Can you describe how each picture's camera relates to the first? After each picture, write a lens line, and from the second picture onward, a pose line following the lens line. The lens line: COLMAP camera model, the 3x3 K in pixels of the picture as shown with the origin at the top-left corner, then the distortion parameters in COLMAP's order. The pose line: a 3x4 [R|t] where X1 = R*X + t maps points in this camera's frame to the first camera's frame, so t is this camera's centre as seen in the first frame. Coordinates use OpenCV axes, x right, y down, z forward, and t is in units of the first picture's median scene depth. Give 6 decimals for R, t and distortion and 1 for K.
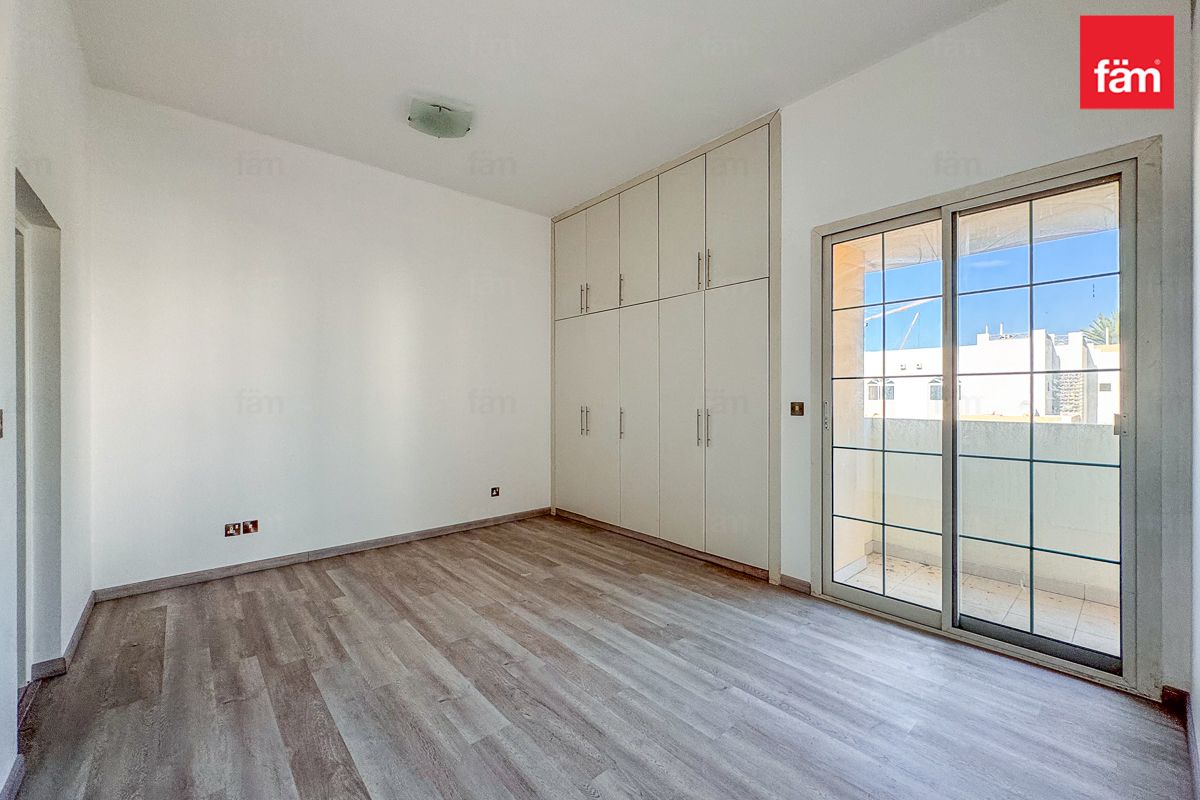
lens RADIAL K [[479.8, 0, 603.5], [0, 479.8, 398.1], [0, 0, 1]] dist [-0.002313, 0.000370]
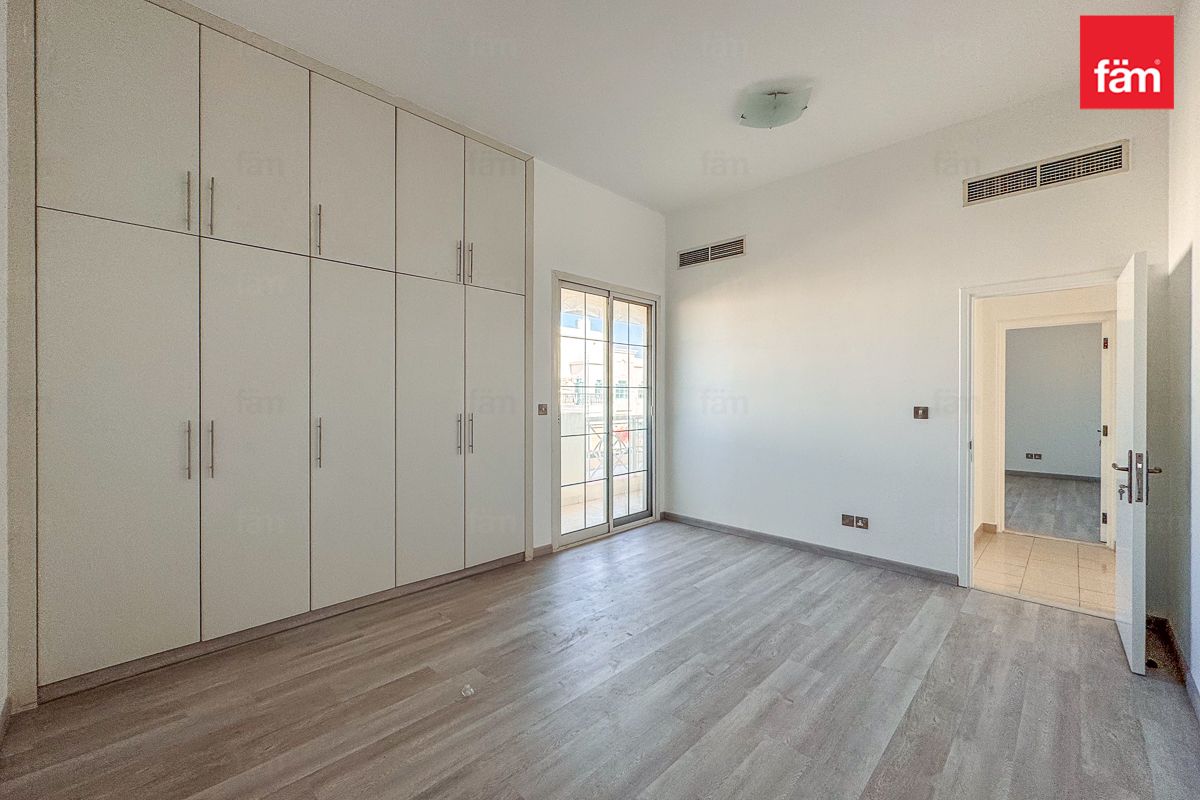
lens RADIAL K [[479.8, 0, 597.1], [0, 479.8, 395.3], [0, 0, 1]] dist [-0.002313, 0.000370]
pose [[-0.062420, 0.001958, 0.998048, -0.811688], [0.001591, 0.999997, -0.001862, -0.010985], [-0.998049, 0.001472, -0.062423, 0.897572]]
